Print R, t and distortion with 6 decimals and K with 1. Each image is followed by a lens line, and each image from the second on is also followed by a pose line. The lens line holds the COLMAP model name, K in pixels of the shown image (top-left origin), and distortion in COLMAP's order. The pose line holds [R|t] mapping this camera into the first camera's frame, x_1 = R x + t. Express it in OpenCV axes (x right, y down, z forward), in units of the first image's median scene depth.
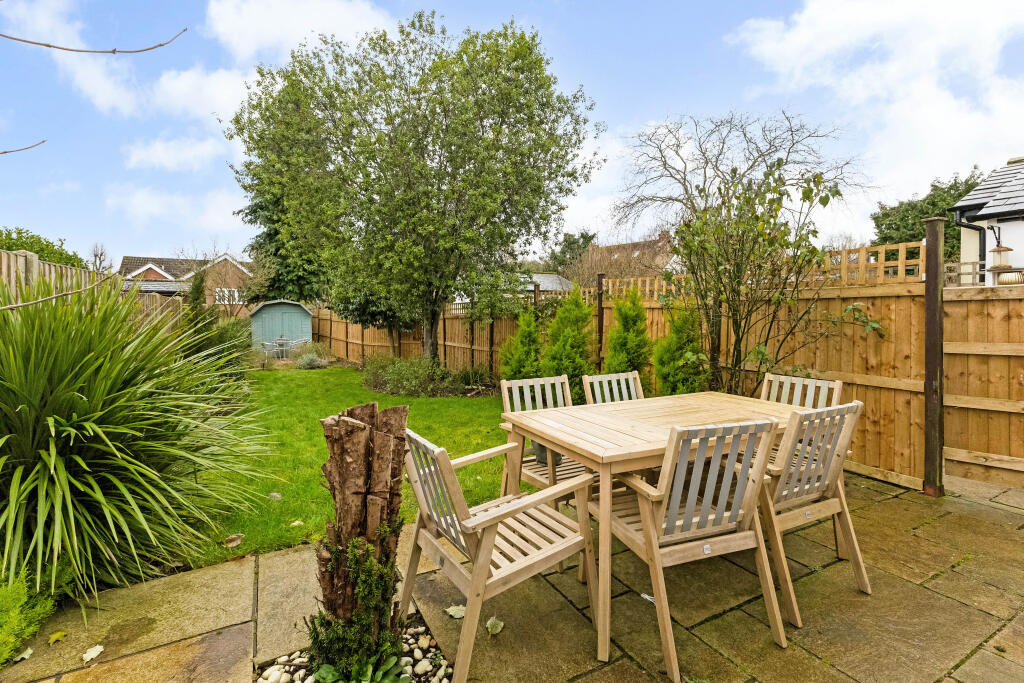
lens RADIAL K [[450.3, 0, 515.7], [0, 450.3, 303.3], [0, 0, 1]] dist [0.000748, -0.017998]
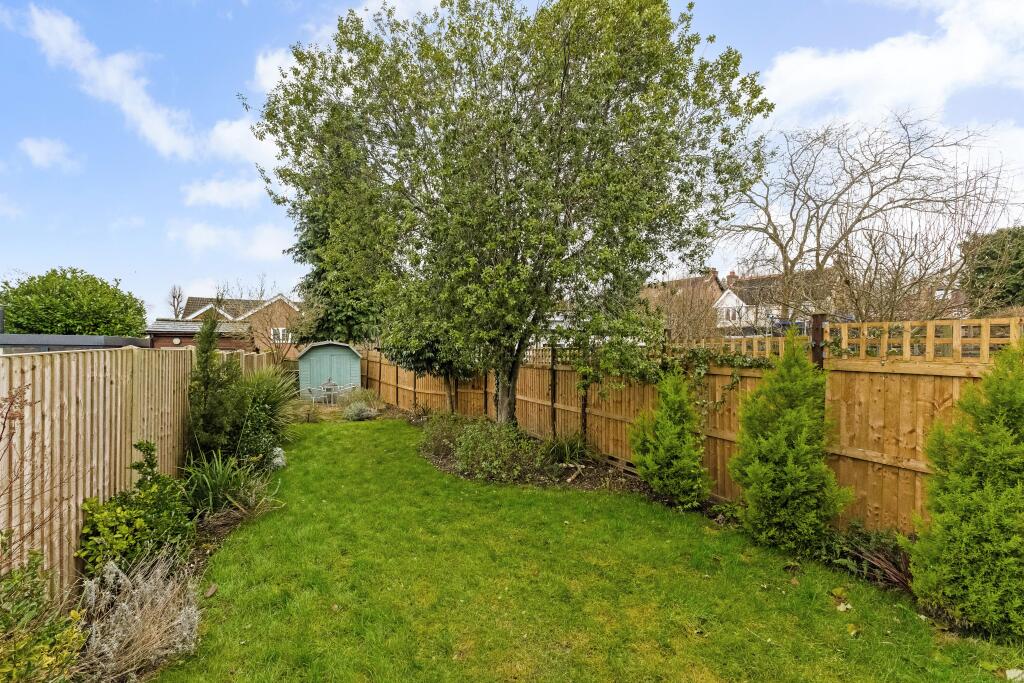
lens RADIAL K [[443.2, 0, 510.5], [0, 443.2, 337.7], [0, 0, 1]] dist [0.018246, -0.000133]
pose [[0.995075, 0.002094, -0.099102, -0.052647], [-0.003042, 0.999951, -0.009424, -0.008264], [0.099077, 0.009679, 0.995033, 0.113337]]
